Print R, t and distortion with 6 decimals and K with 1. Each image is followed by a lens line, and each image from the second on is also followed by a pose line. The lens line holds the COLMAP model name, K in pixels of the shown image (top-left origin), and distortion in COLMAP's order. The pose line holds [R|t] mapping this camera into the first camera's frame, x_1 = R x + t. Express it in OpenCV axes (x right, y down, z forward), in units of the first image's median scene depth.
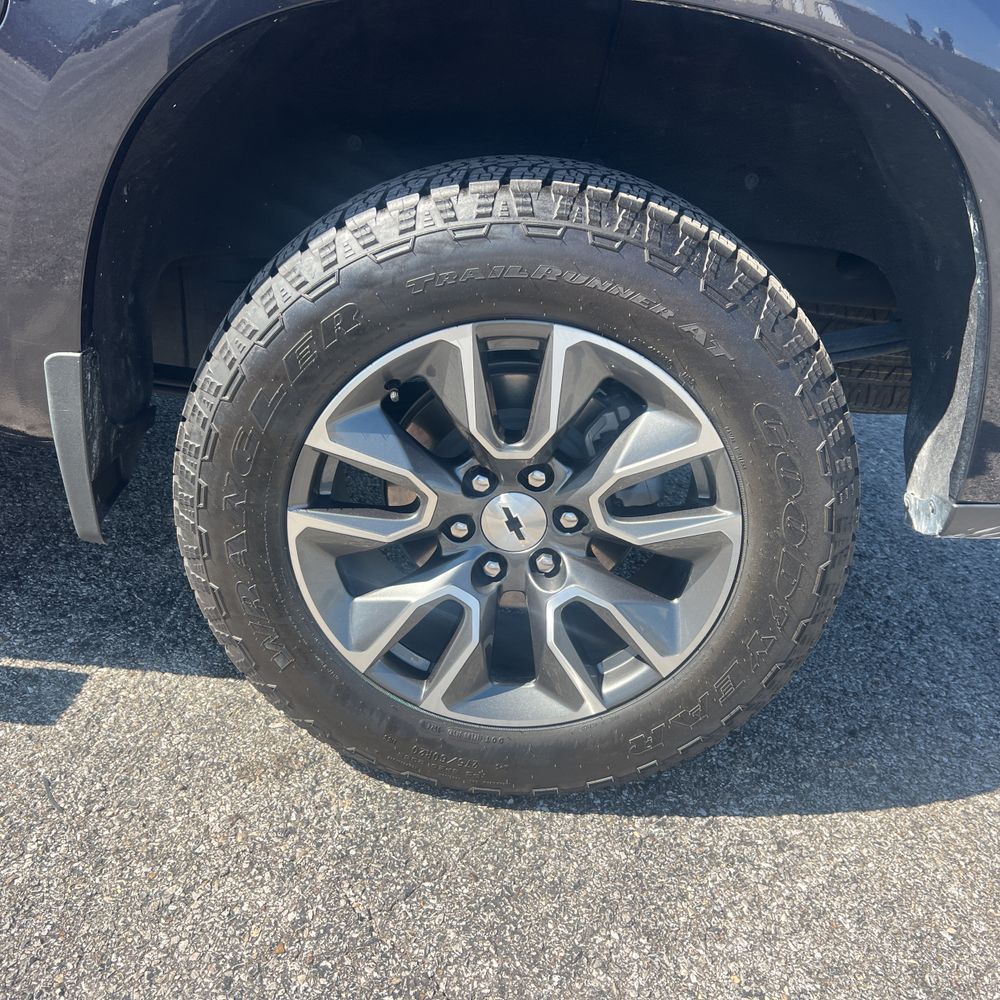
lens RADIAL K [[1017.0, 0, 502.3], [0, 1017.0, 498.9], [0, 0, 1]] dist [0.026246, 0.000000]
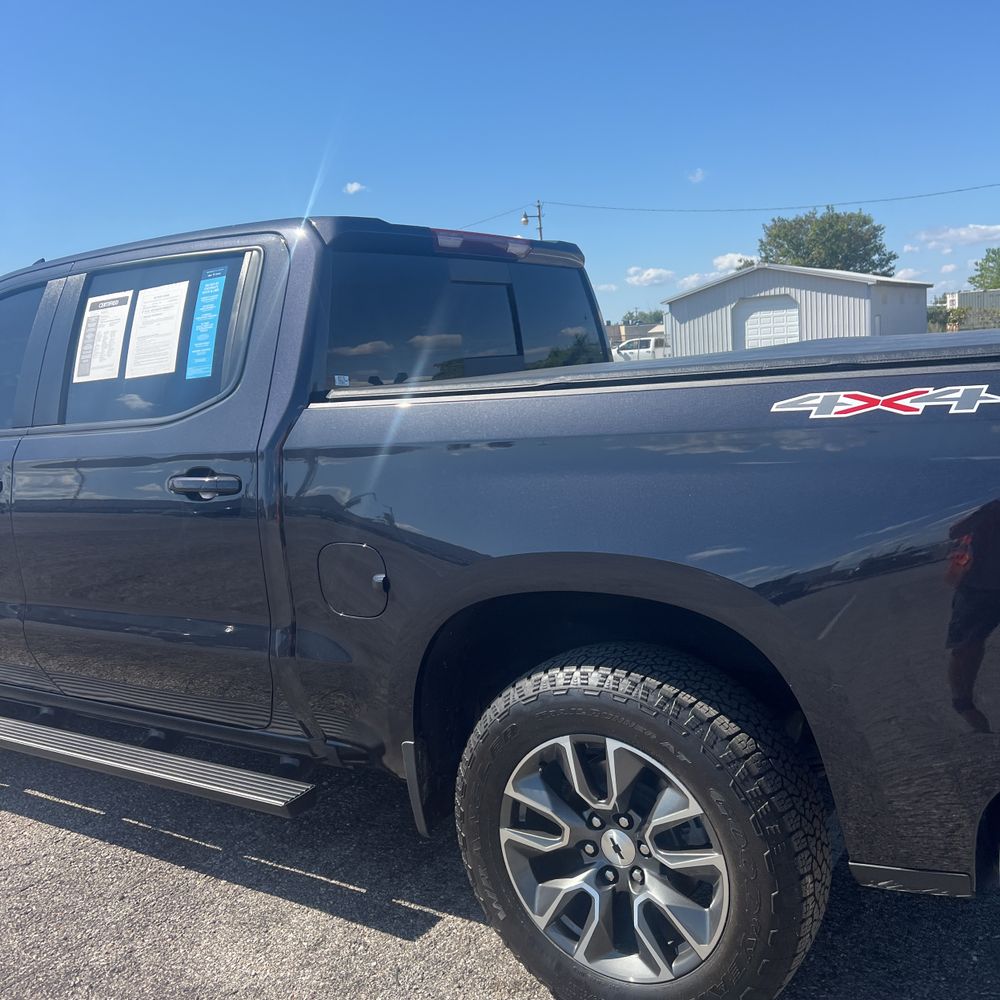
lens RADIAL K [[1017.0, 0, 496.0], [0, 1017.0, 489.8], [0, 0, 1]] dist [0.026246, 0.000000]
pose [[0.836262, -0.087861, -0.541245, 0.830421], [-0.076048, 0.958955, -0.273169, -0.070073], [0.543030, 0.269601, 0.795257, -0.648669]]
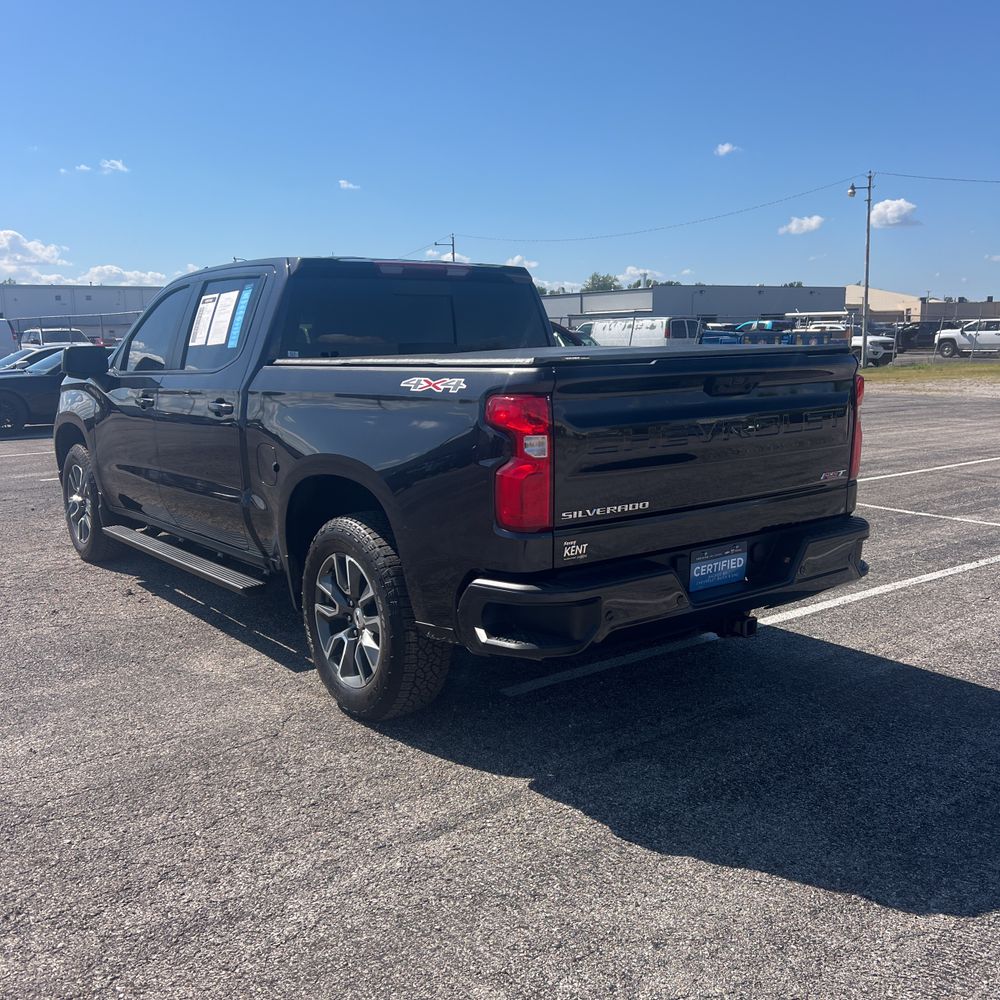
lens RADIAL K [[1017.0, 0, 489.2], [0, 1017.0, 501.4], [0, 0, 1]] dist [0.026246, 0.000000]
pose [[0.611720, 0.015654, -0.790919, 2.780919], [-0.249778, 0.952480, -0.174334, 0.130166], [0.750606, 0.304198, 0.586562, -0.666728]]
